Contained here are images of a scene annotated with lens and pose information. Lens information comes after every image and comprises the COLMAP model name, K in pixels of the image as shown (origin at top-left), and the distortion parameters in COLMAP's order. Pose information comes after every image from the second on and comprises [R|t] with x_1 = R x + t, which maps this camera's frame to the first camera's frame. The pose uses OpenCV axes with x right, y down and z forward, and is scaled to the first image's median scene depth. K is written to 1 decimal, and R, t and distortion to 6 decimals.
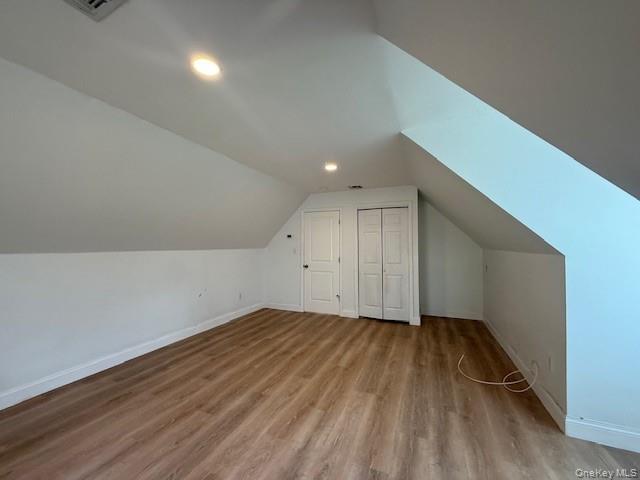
lens RADIAL K [[253.5, 0, 320.0], [0, 253.5, 240.0], [0, 0, 1]] dist [0.000573, -0.000127]
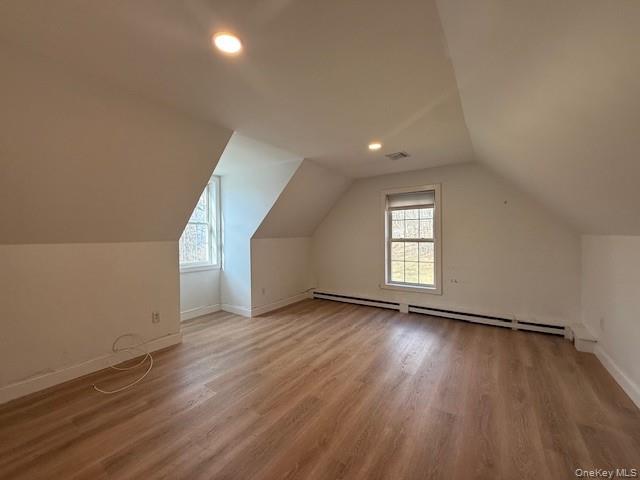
lens RADIAL K [[253.5, 0, 320.0], [0, 253.5, 240.0], [0, 0, 1]] dist [0.000573, -0.000127]
pose [[-0.979315, 0.012142, 0.201976, -0.277523], [0.010254, 0.999893, -0.010392, 0.064503], [-0.202080, -0.008106, -0.979335, 2.056372]]
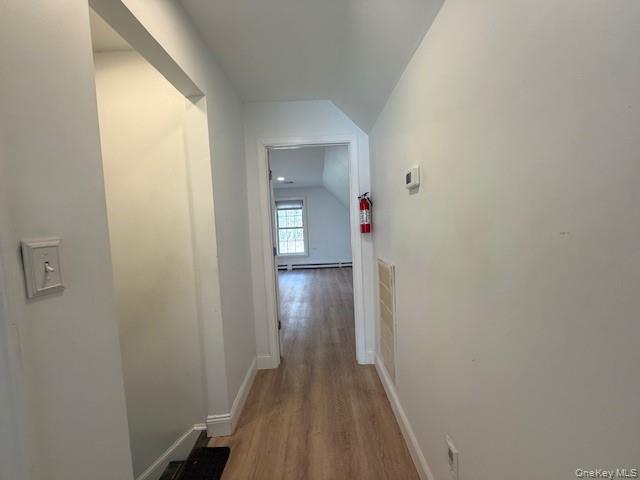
lens RADIAL K [[253.5, 0, 320.0], [0, 253.5, 240.0], [0, 0, 1]] dist [0.000573, -0.000127]
pose [[-0.915501, 0.073859, -0.395477, 0.392373], [0.063837, 0.997219, 0.038460, 0.105099], [0.397218, 0.009964, -0.917670, 3.203840]]
